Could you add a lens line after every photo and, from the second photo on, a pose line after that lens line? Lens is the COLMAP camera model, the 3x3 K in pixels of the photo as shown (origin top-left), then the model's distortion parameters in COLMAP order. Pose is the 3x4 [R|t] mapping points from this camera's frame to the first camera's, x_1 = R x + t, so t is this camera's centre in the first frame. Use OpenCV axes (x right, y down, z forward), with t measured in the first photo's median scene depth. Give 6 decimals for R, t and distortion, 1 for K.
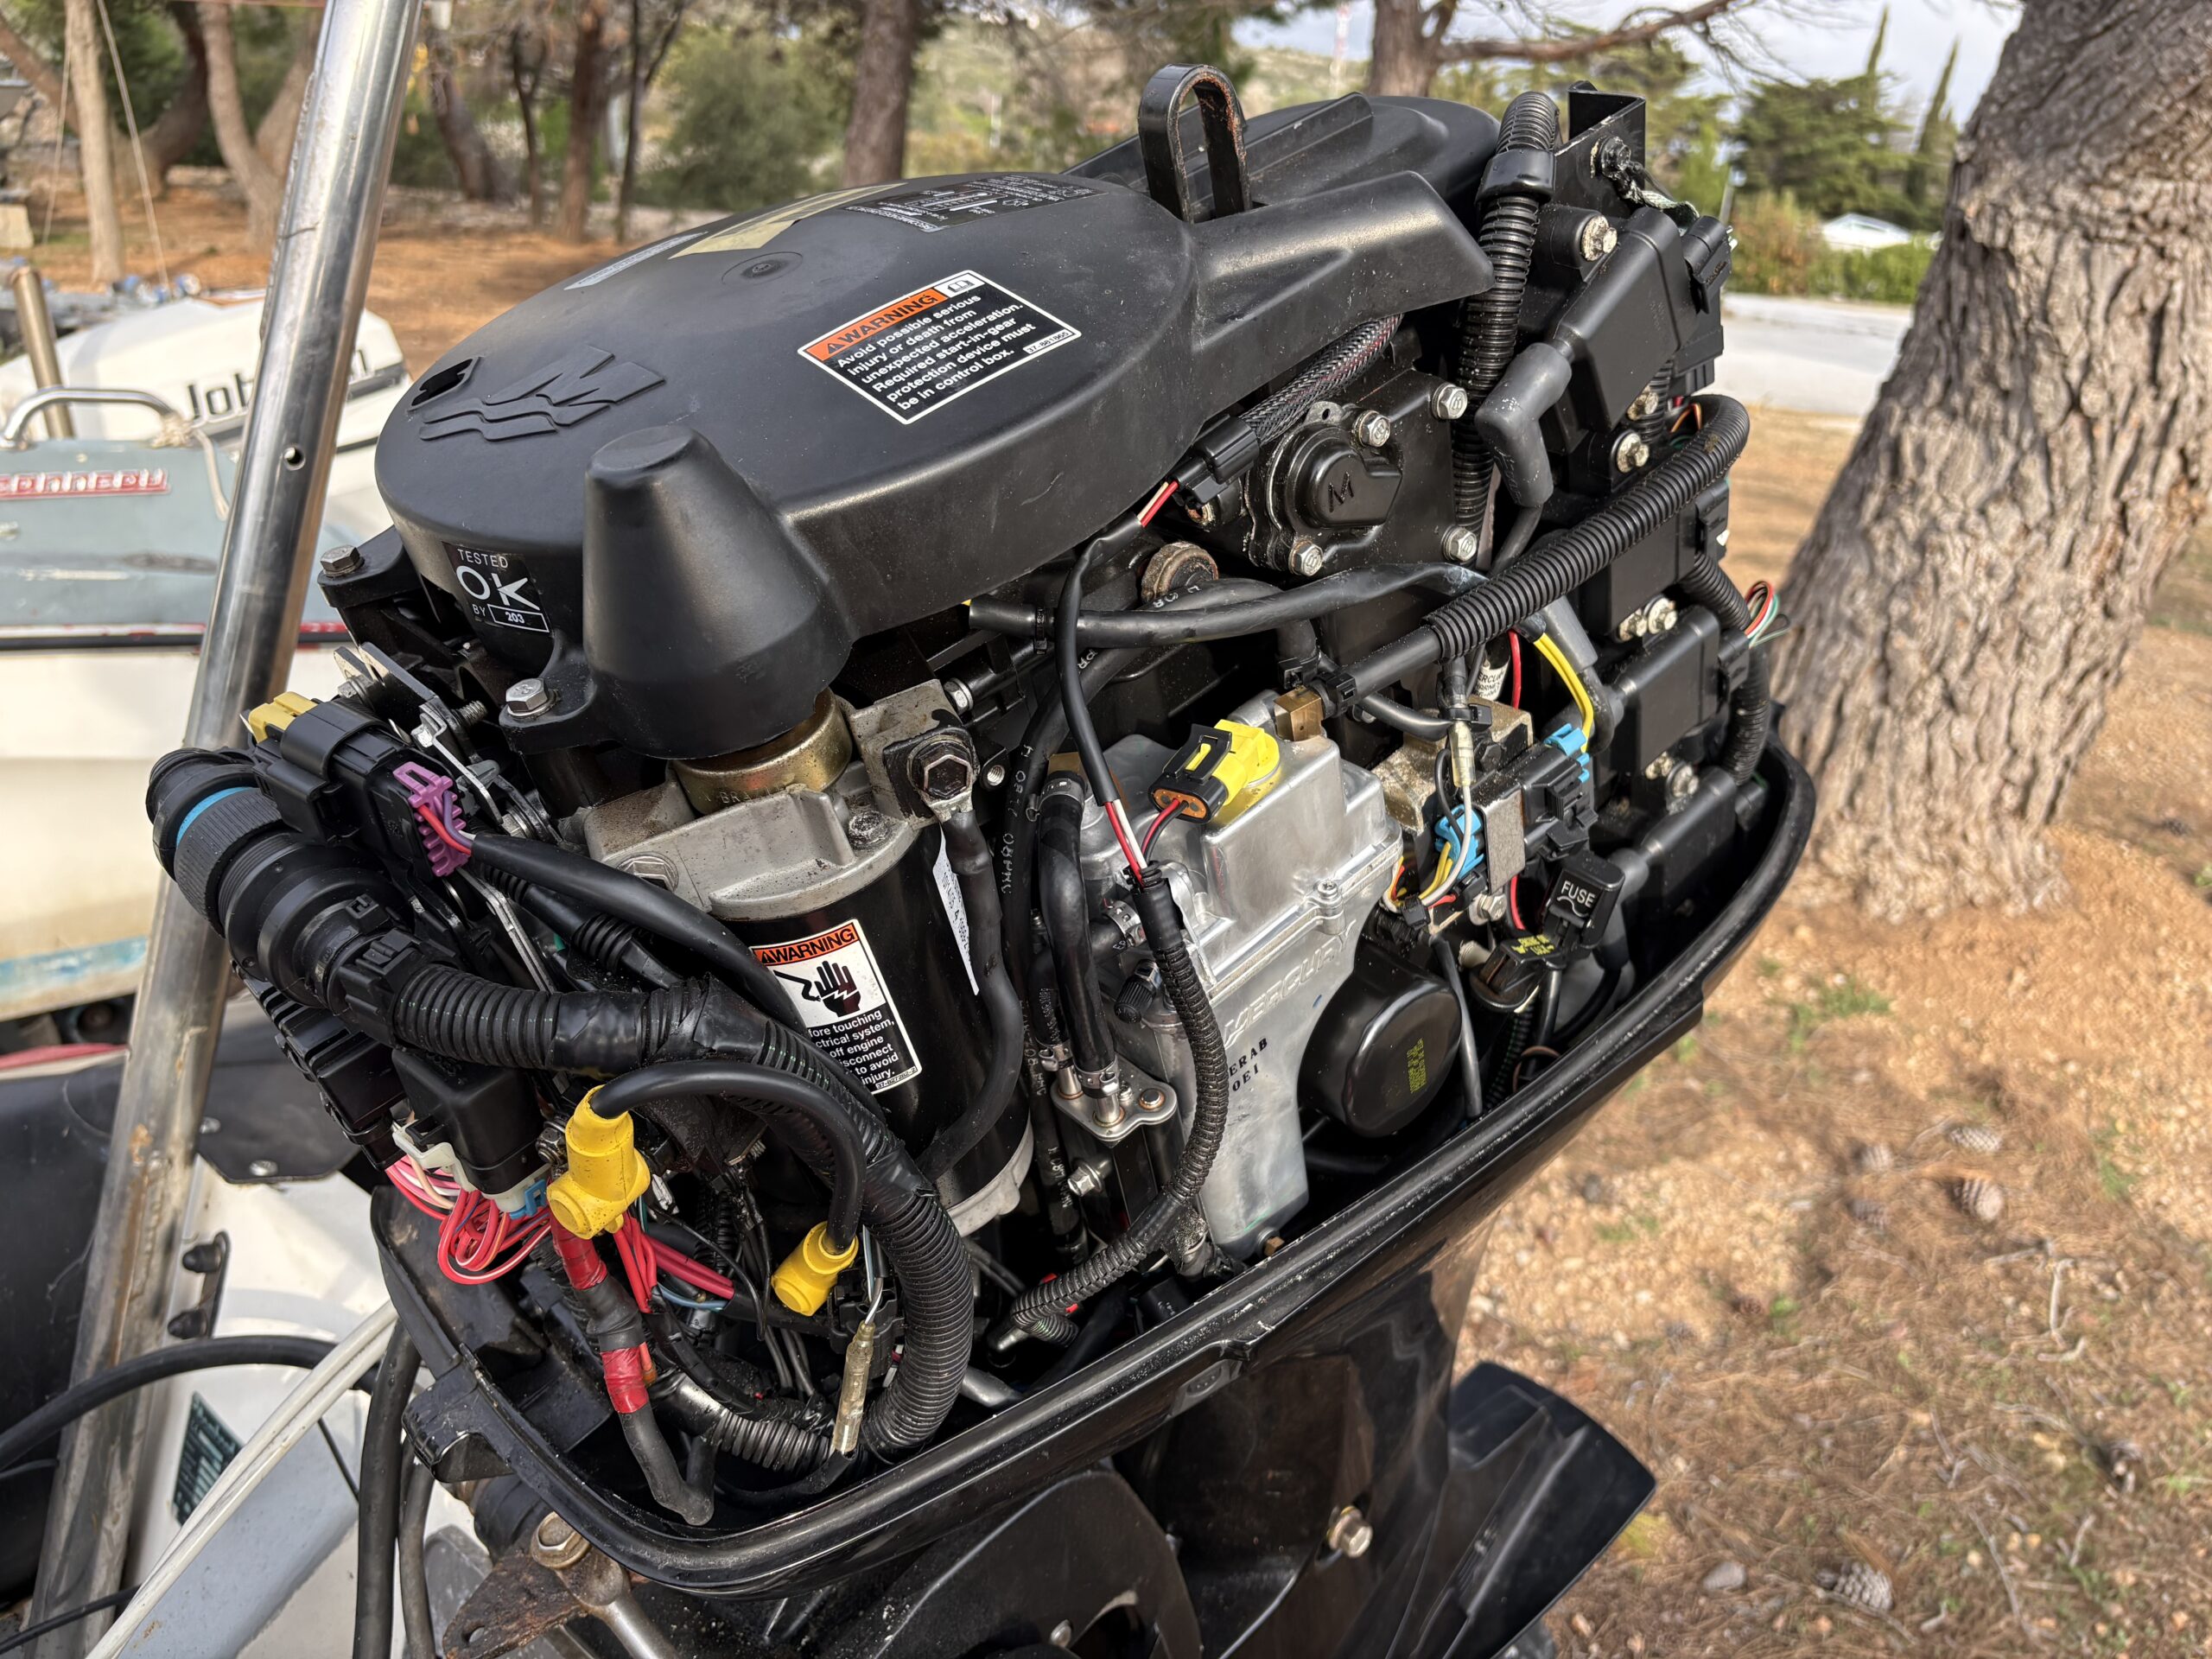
lens RADIAL K [[1658.1, 0, 1095.6], [0, 1658.1, 826.6], [0, 0, 1]] dist [0.009286, -0.034017]
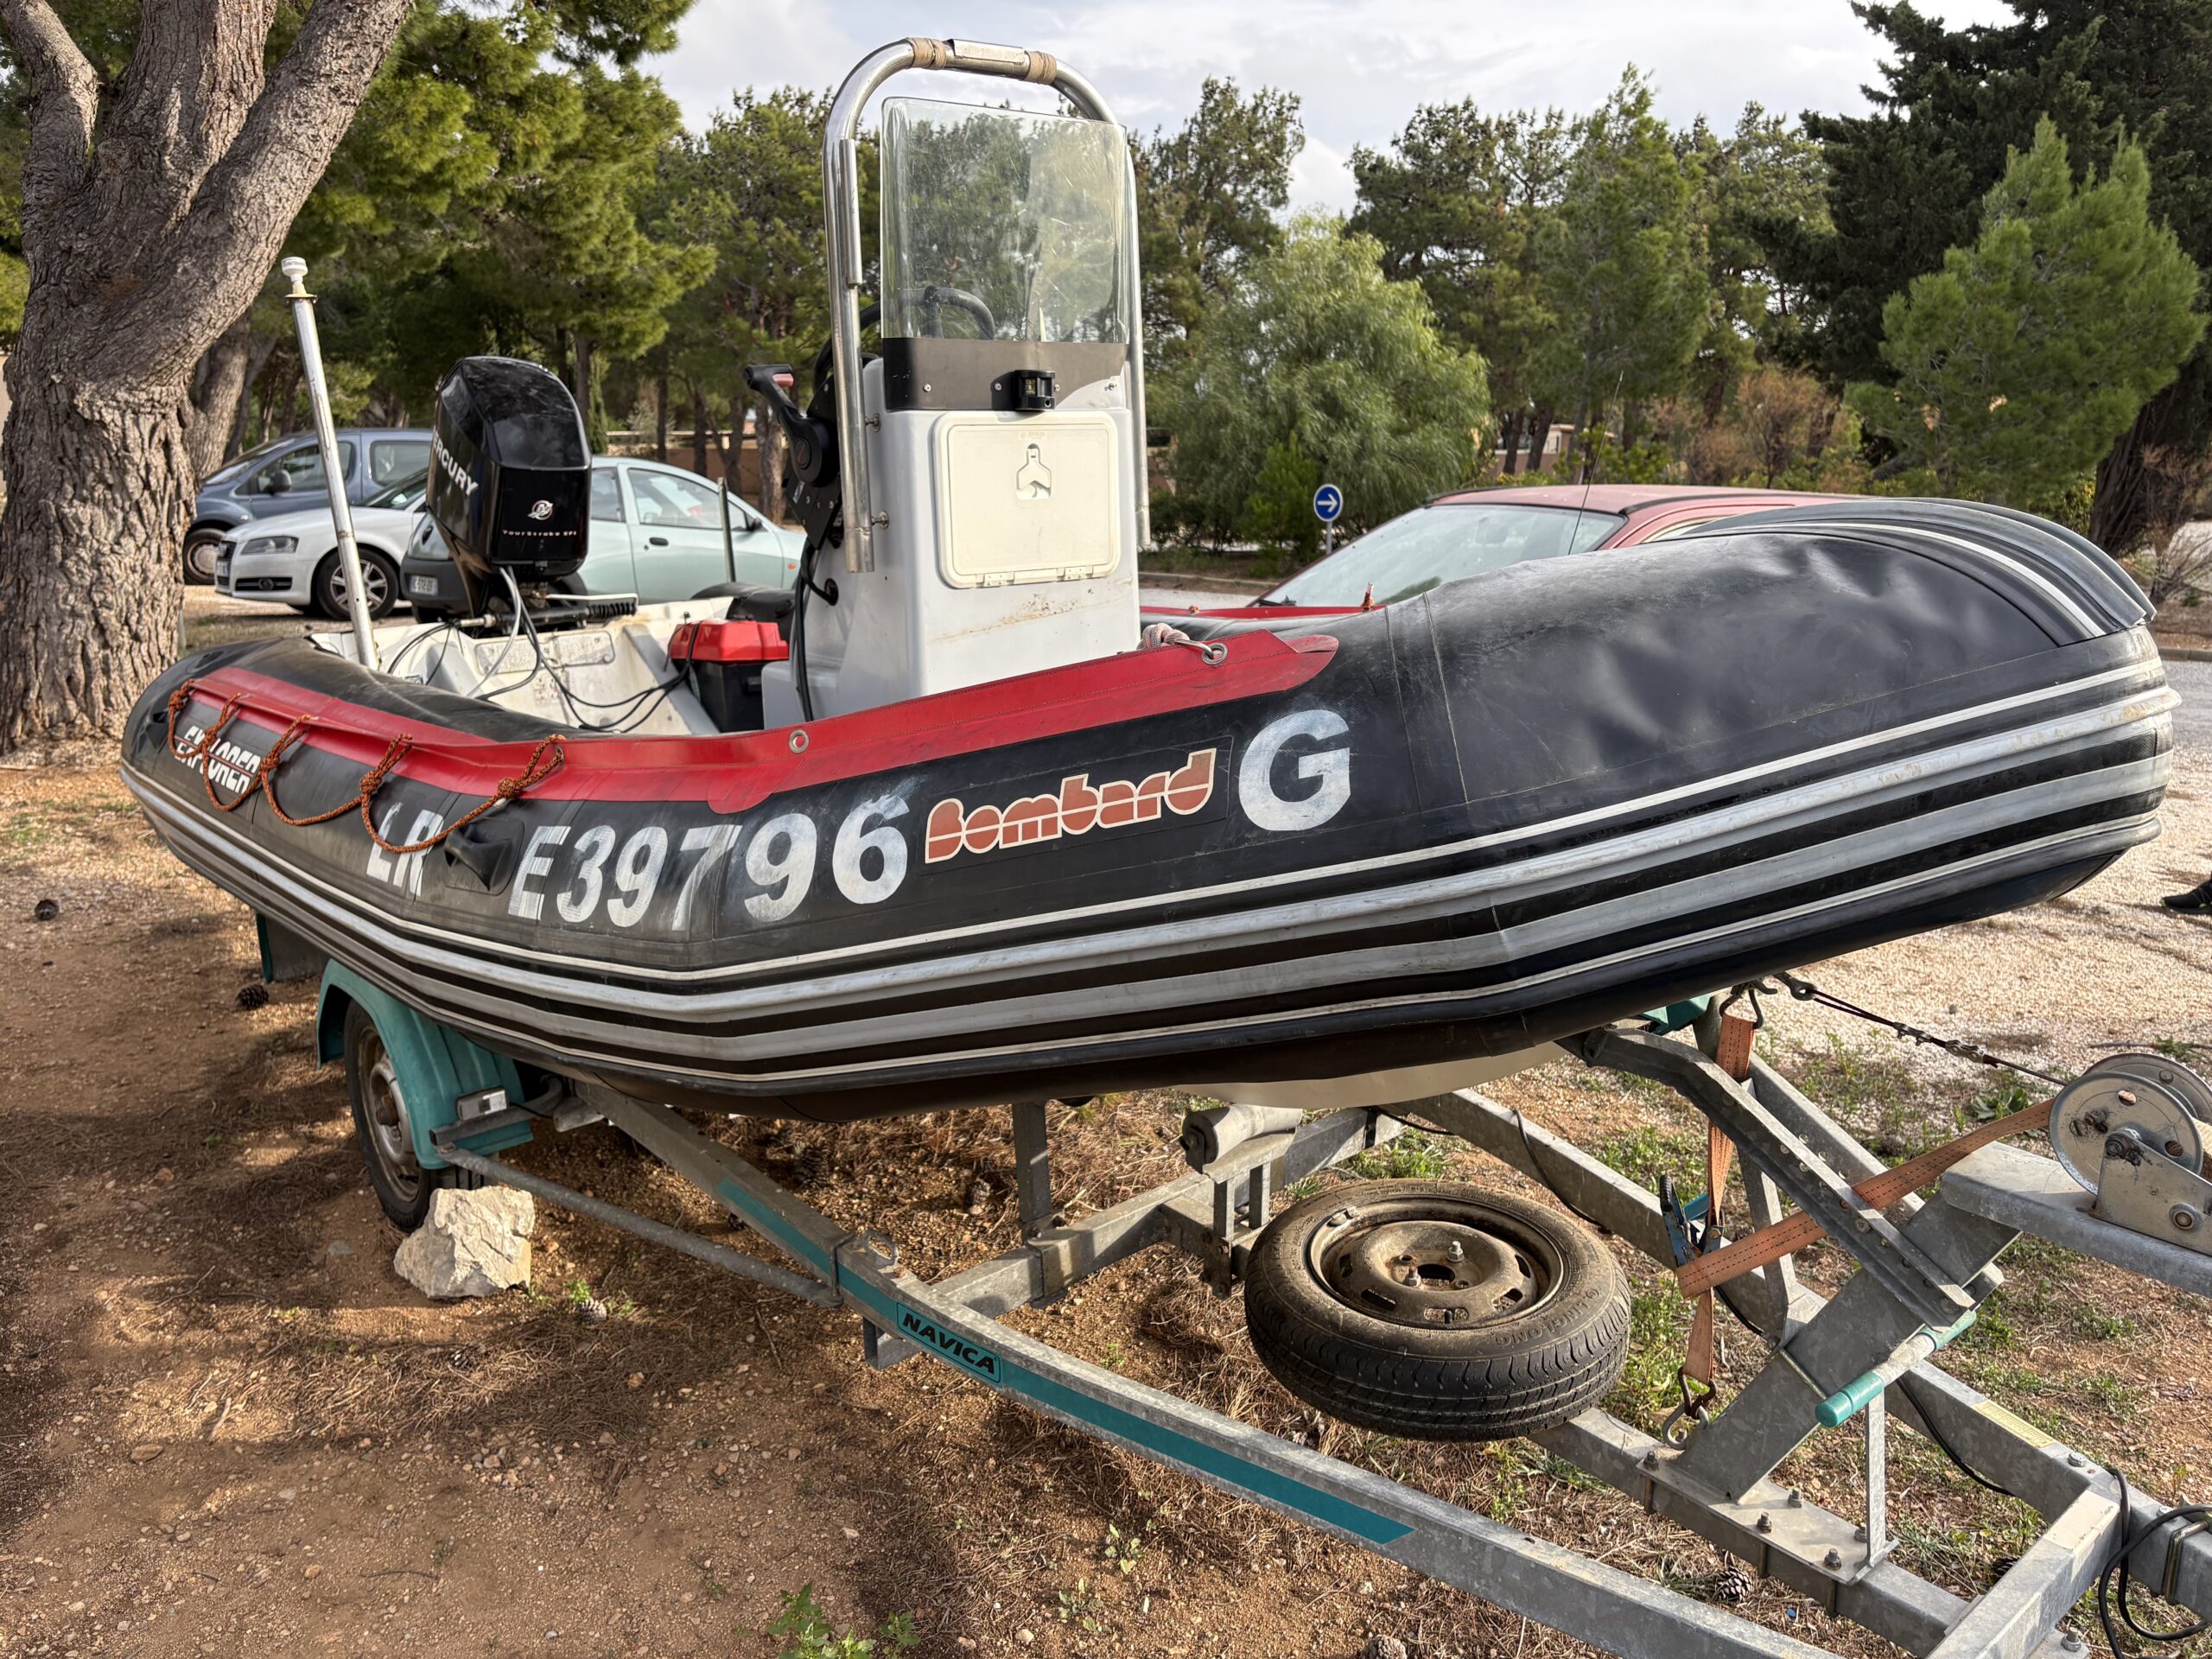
lens RADIAL K [[1658.1, 0, 1104.3], [0, 1658.1, 839.7], [0, 0, 1]] dist [0.009286, -0.034017]
pose [[0.164966, -0.299702, 0.939662, -1.404049], [0.374291, 0.900471, 0.221492, 0.157667], [-0.912520, 0.315169, 0.260723, -0.588241]]
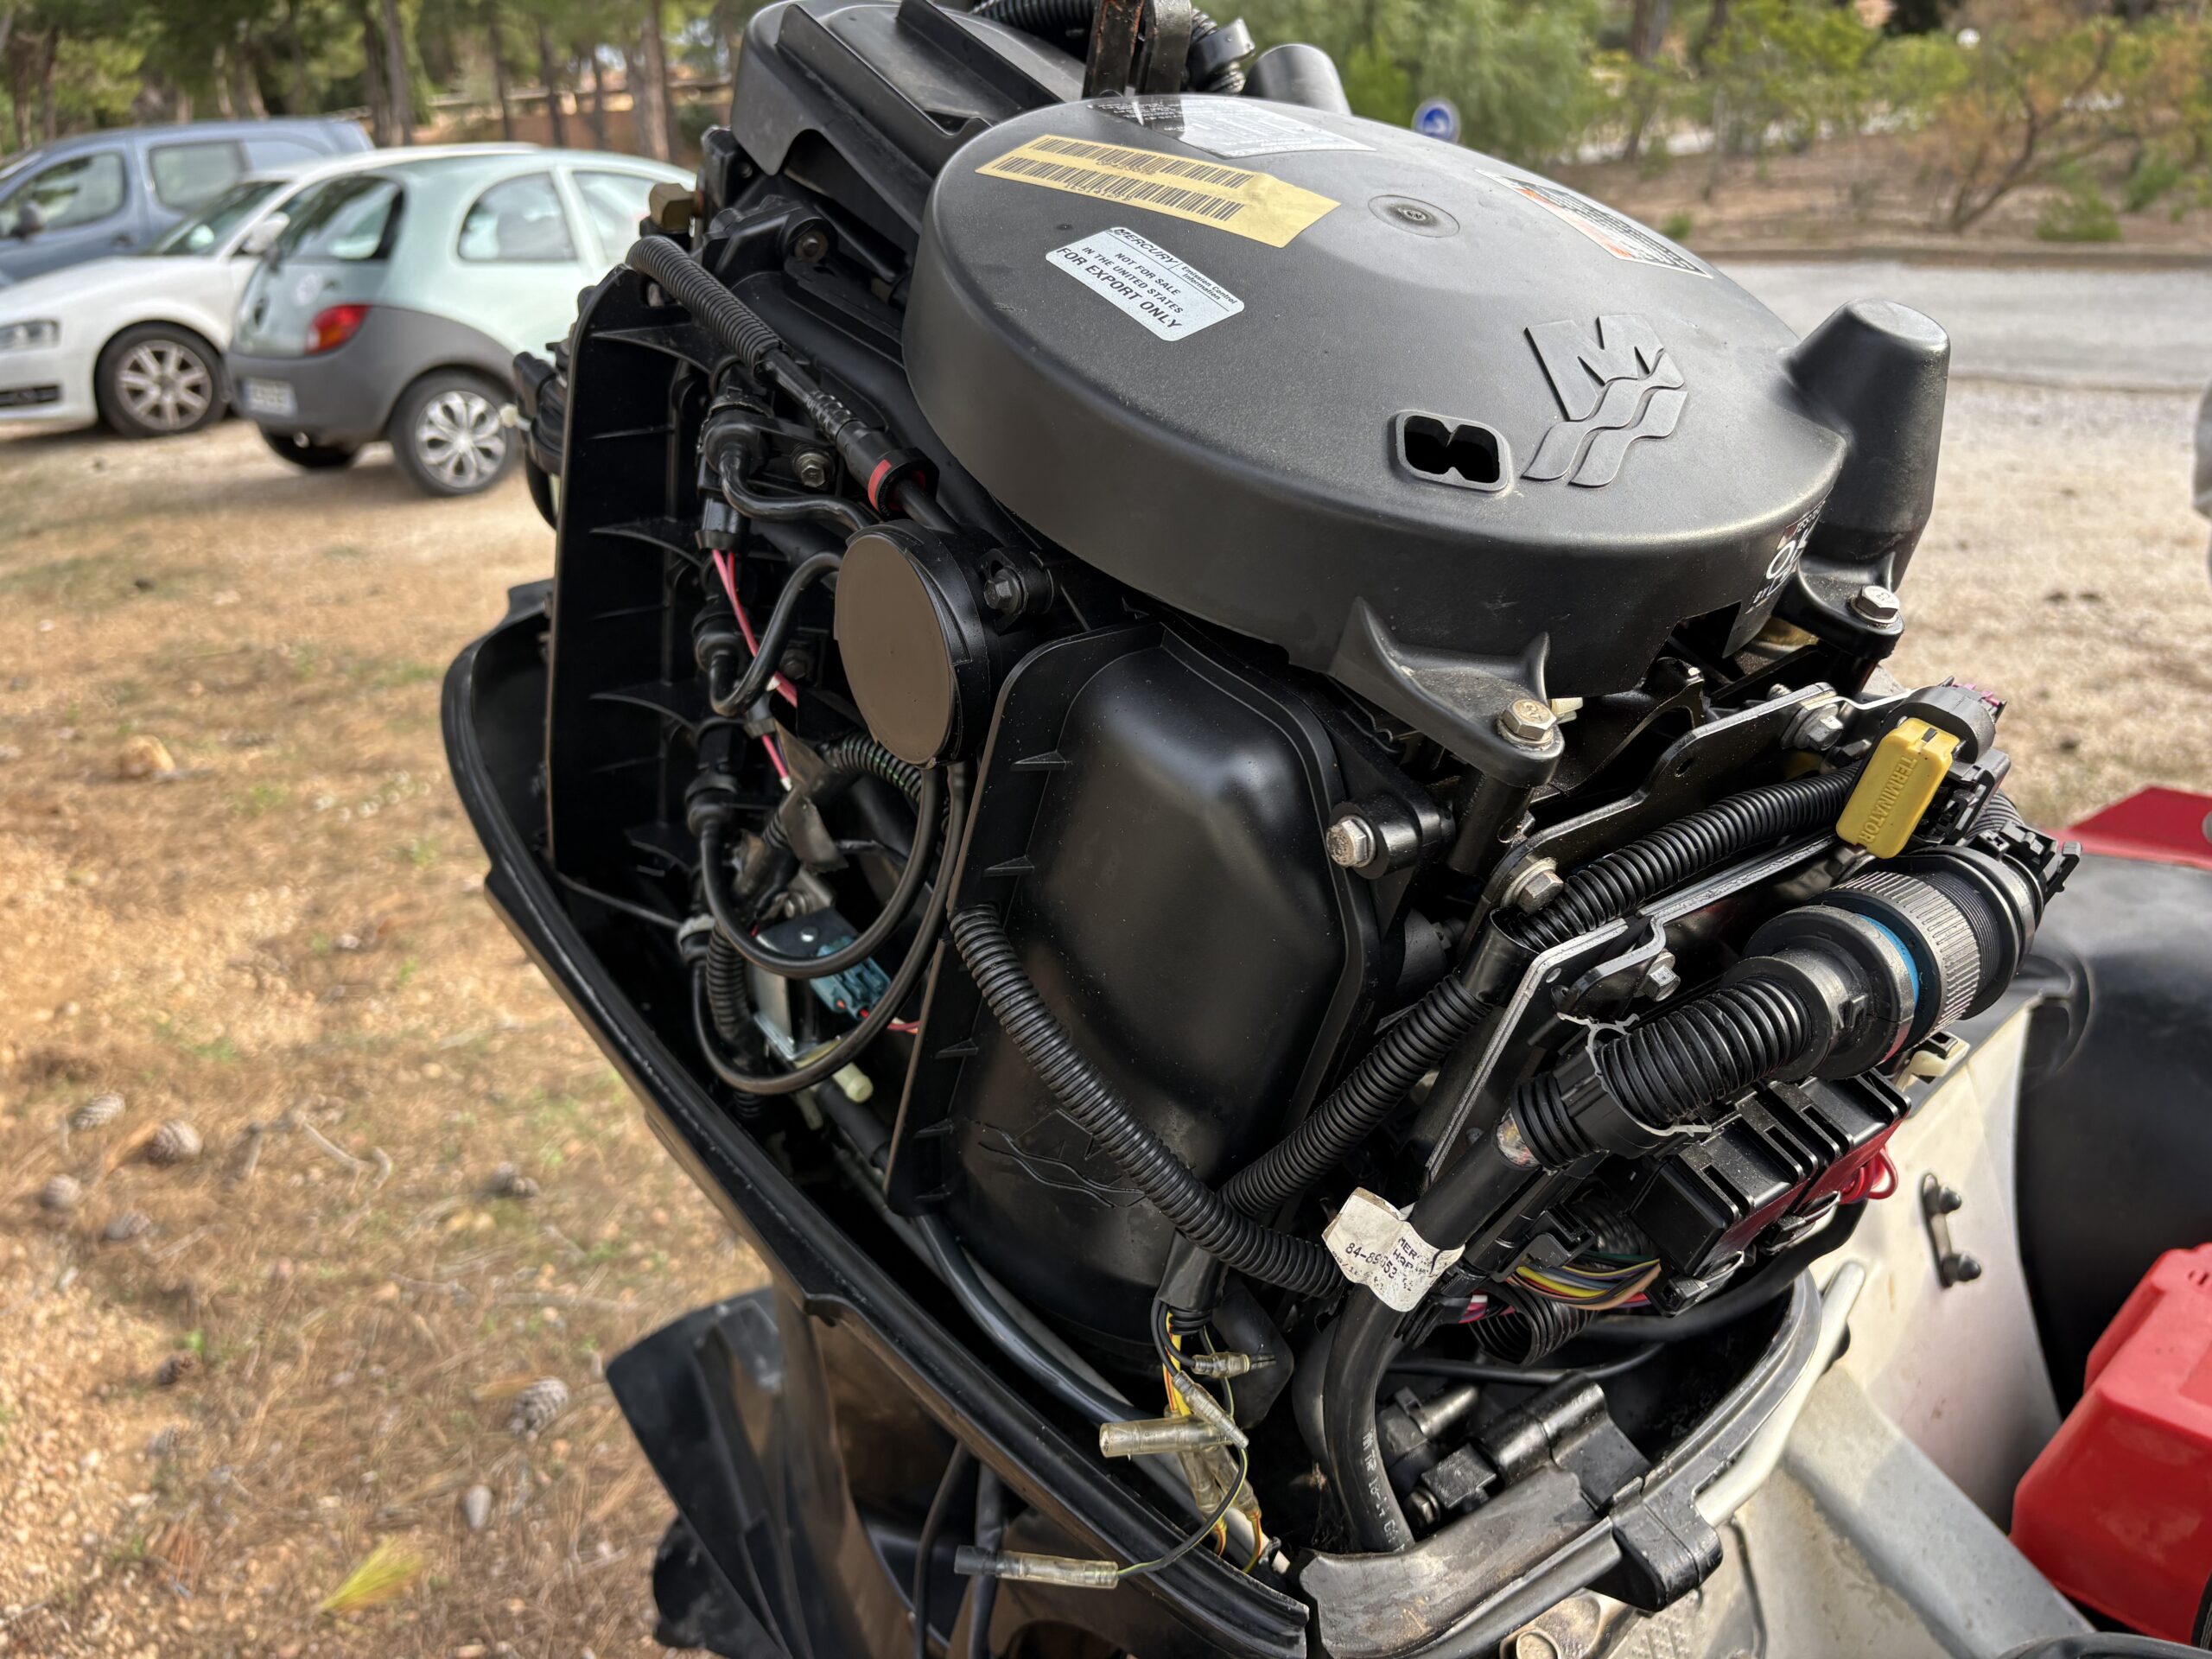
lens RADIAL K [[1658.1, 0, 1108.4], [0, 1658.1, 836.9], [0, 0, 1]] dist [0.009286, -0.034017]
pose [[0.077763, -0.495174, 0.865307, -0.156873], [0.437862, 0.796710, 0.416569, -0.074099], [-0.895673, 0.346491, 0.278772, 0.141249]]
